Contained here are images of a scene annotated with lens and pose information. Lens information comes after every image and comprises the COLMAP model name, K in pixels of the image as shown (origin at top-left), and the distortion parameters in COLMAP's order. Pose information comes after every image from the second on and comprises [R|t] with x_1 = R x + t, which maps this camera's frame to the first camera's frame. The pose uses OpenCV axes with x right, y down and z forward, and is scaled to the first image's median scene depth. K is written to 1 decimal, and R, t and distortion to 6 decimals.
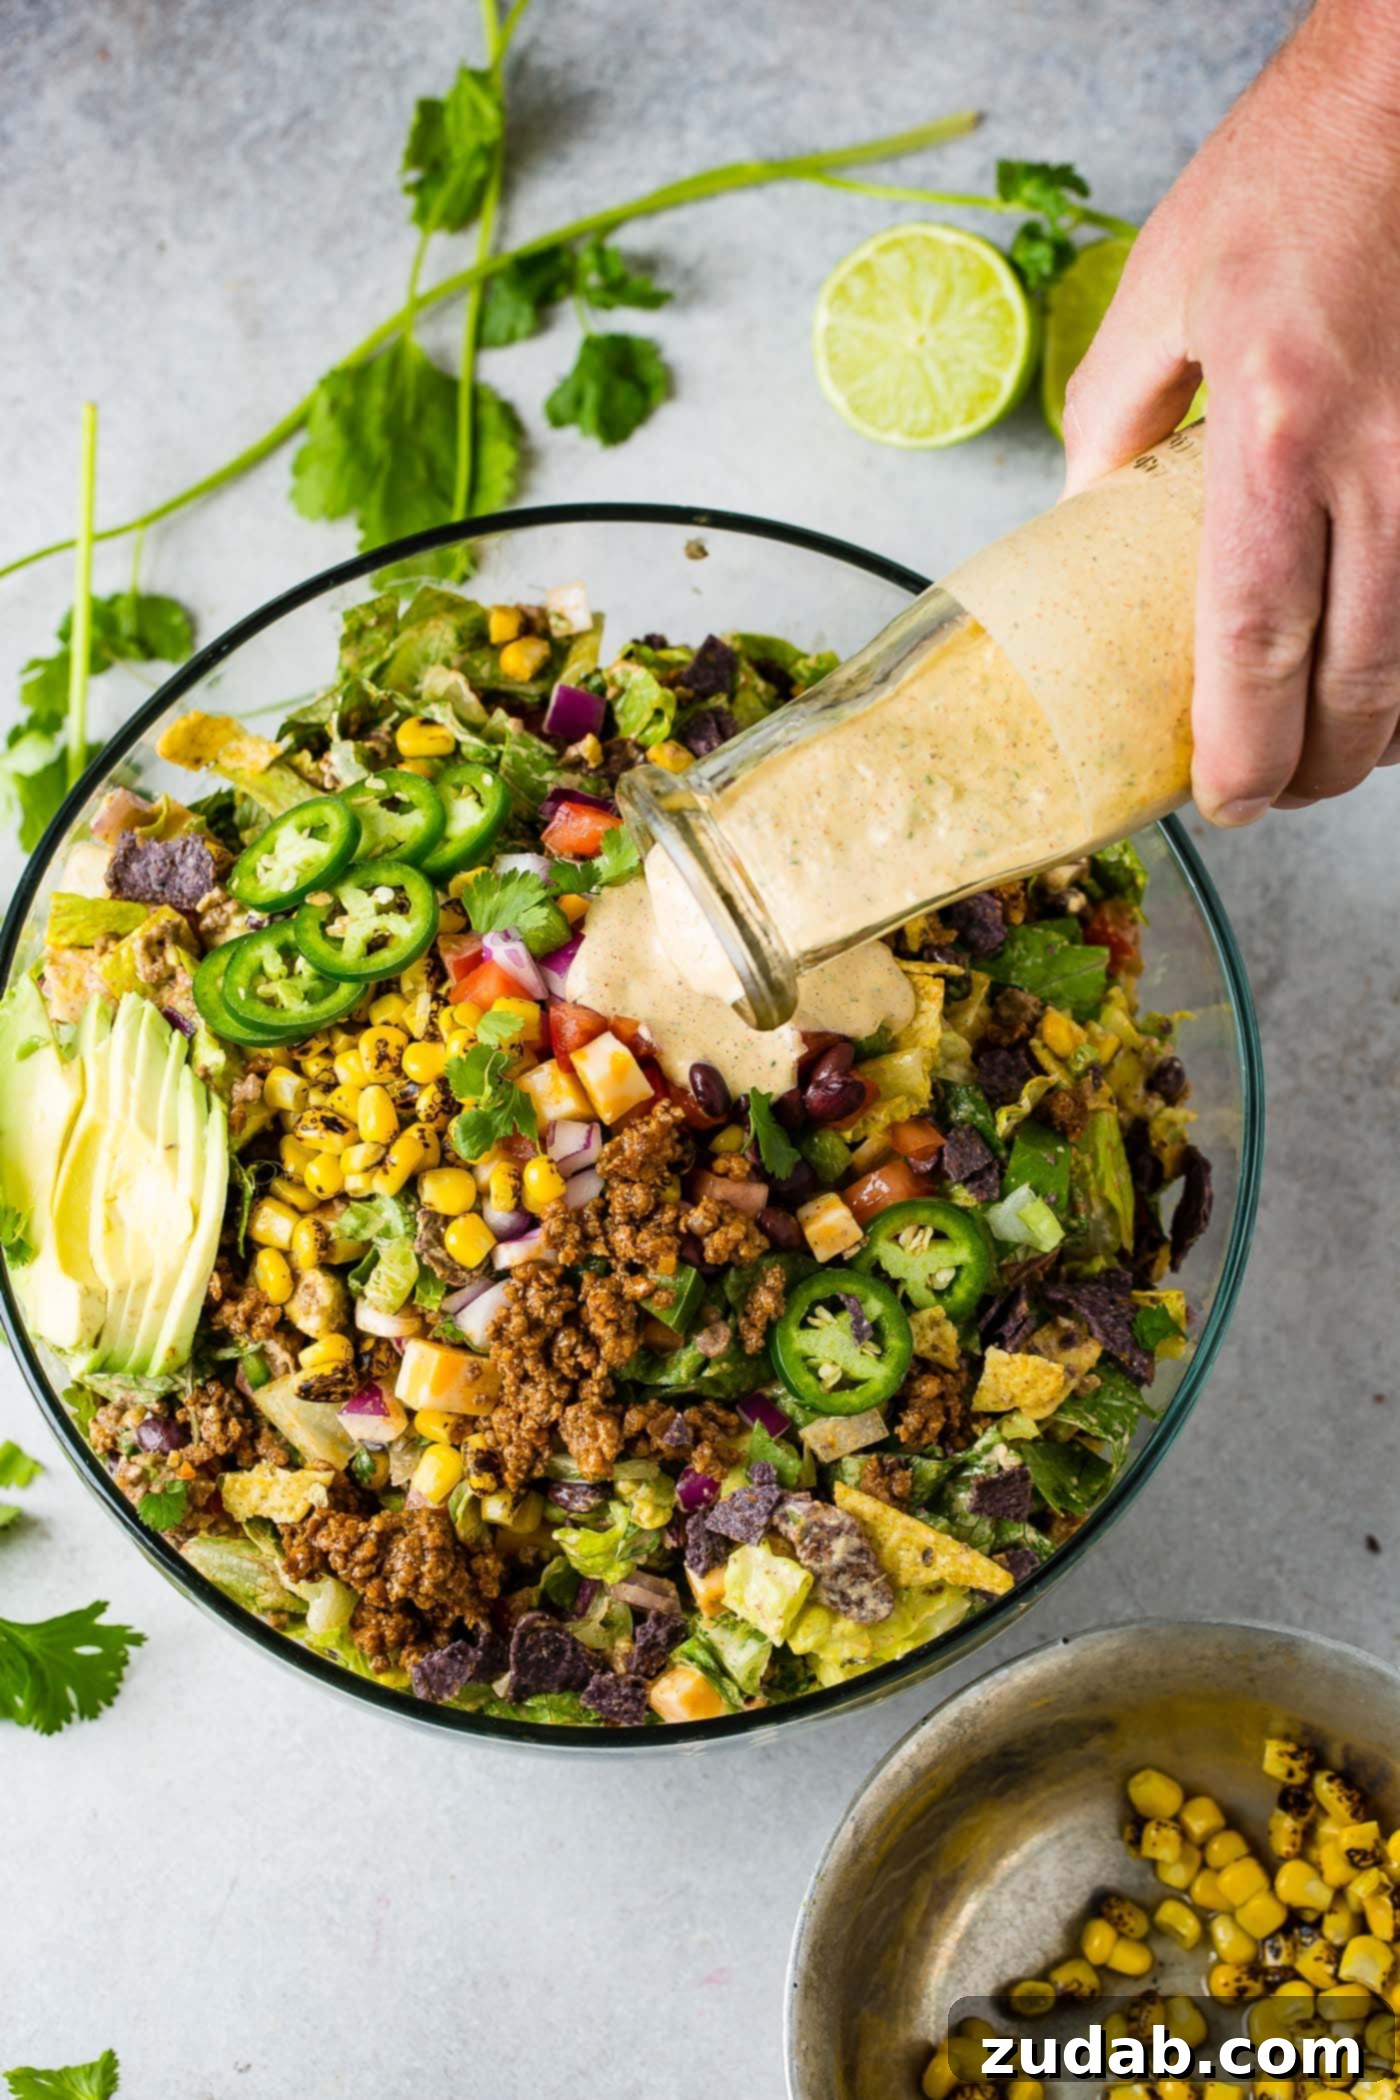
lens RADIAL K [[6721.6, 0, 700.0], [0, 6721.6, 1050.0], [0, 0, 1]] dist [-0.031976, 4.587096]
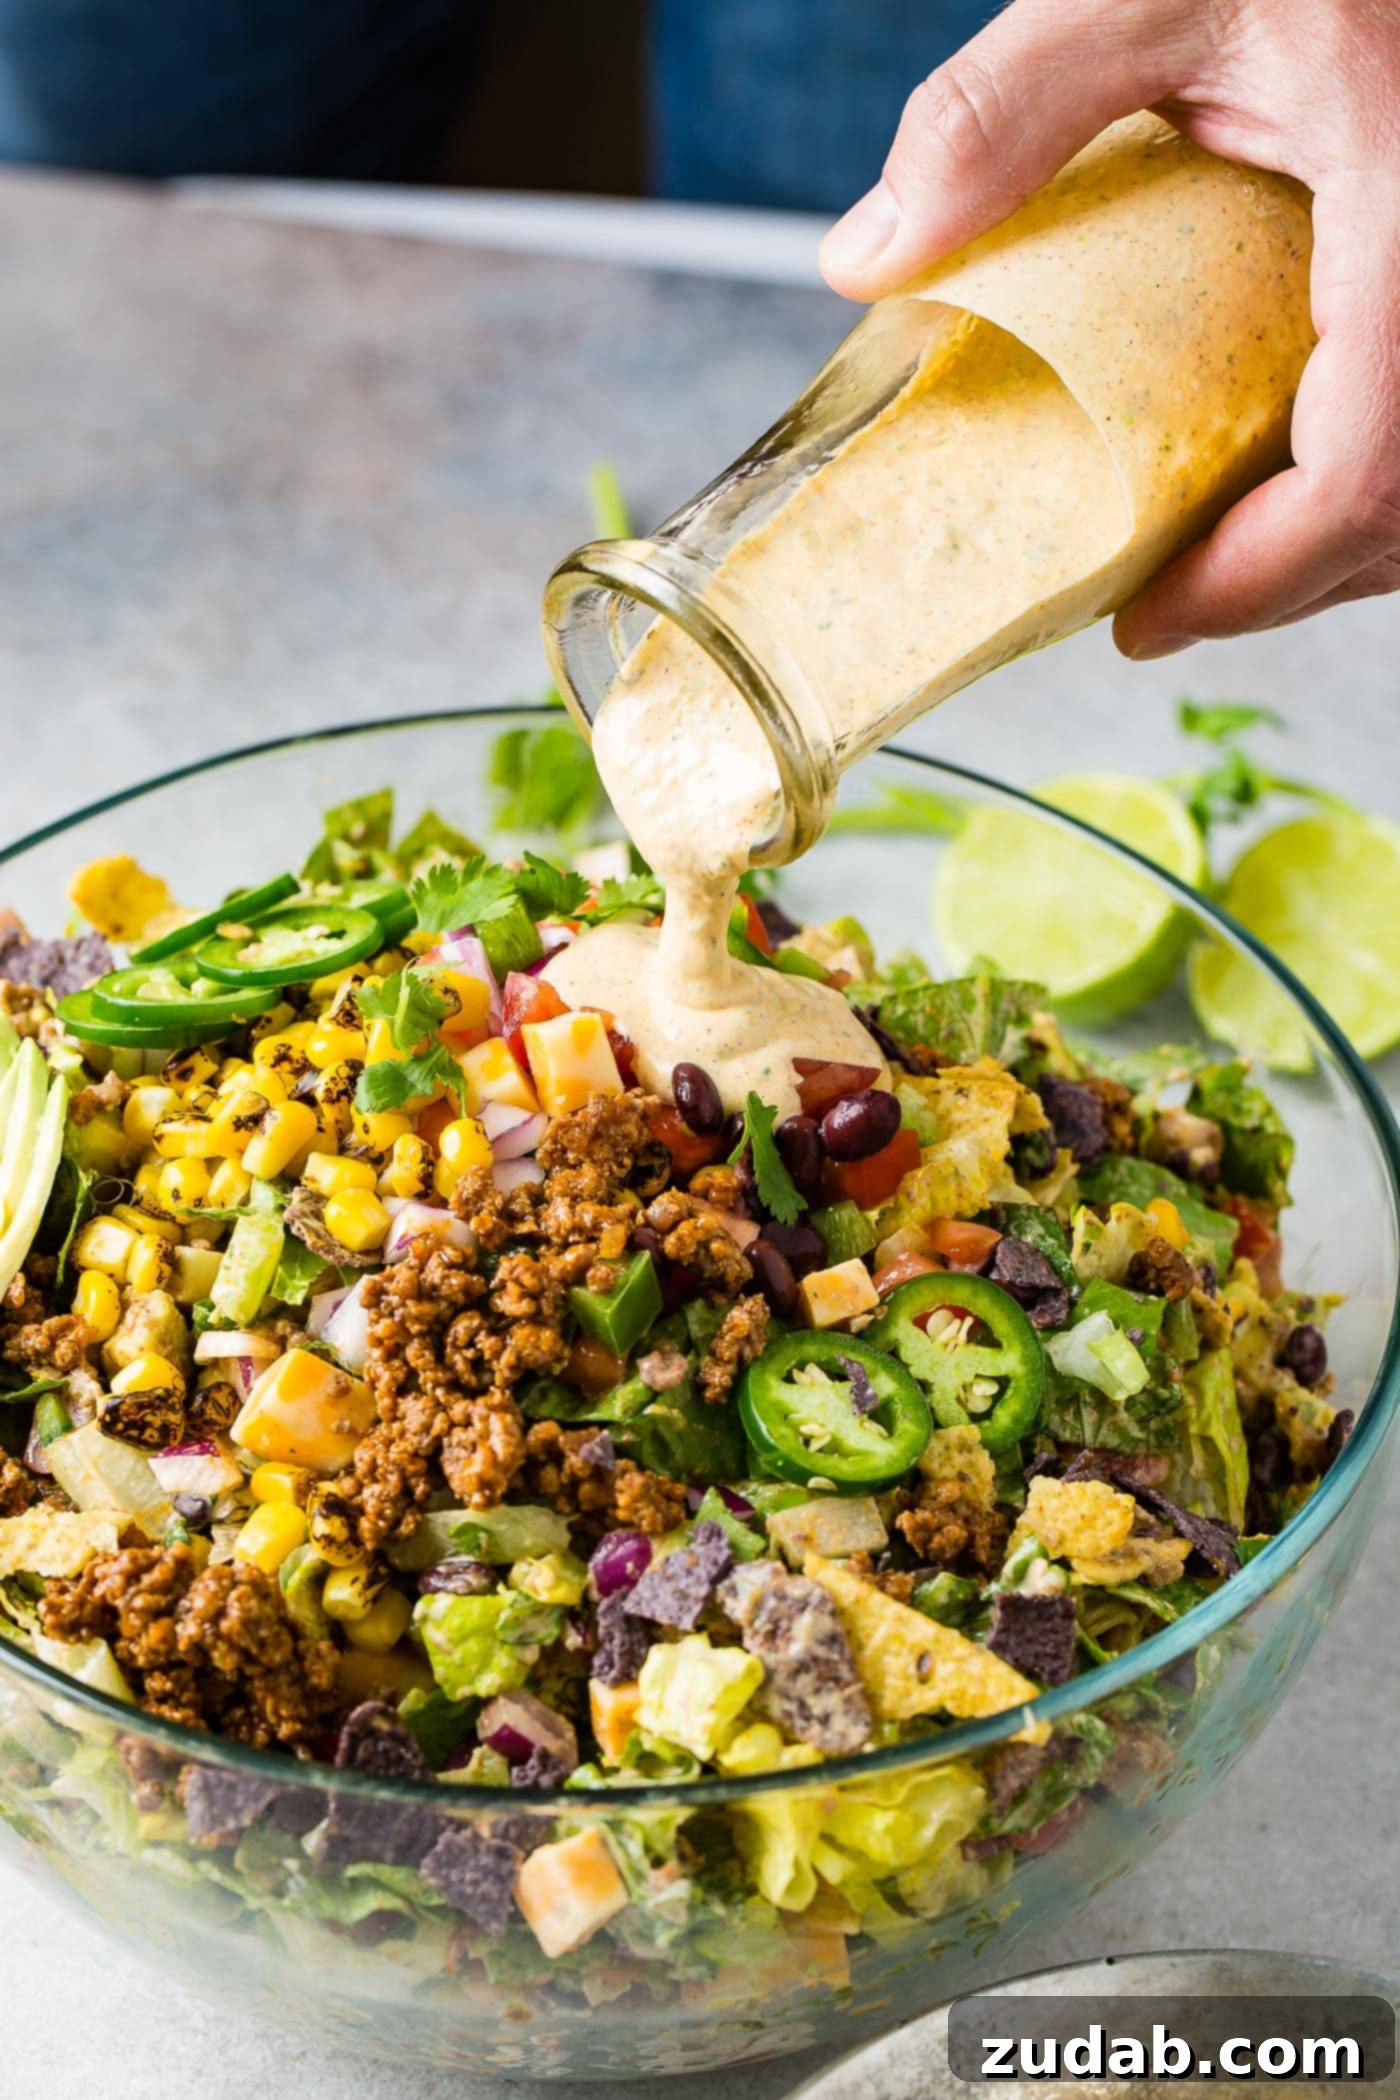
lens RADIAL K [[6721.6, 0, 700.0], [0, 6721.6, 1050.0], [0, 0, 1]] dist [-0.031976, 4.587096]
pose [[0.993286, 0.083116, -0.080470, 0.062302], [-0.114185, 0.816110, -0.566504, 0.431185], [0.018587, 0.571889, 0.820121, 0.367995]]
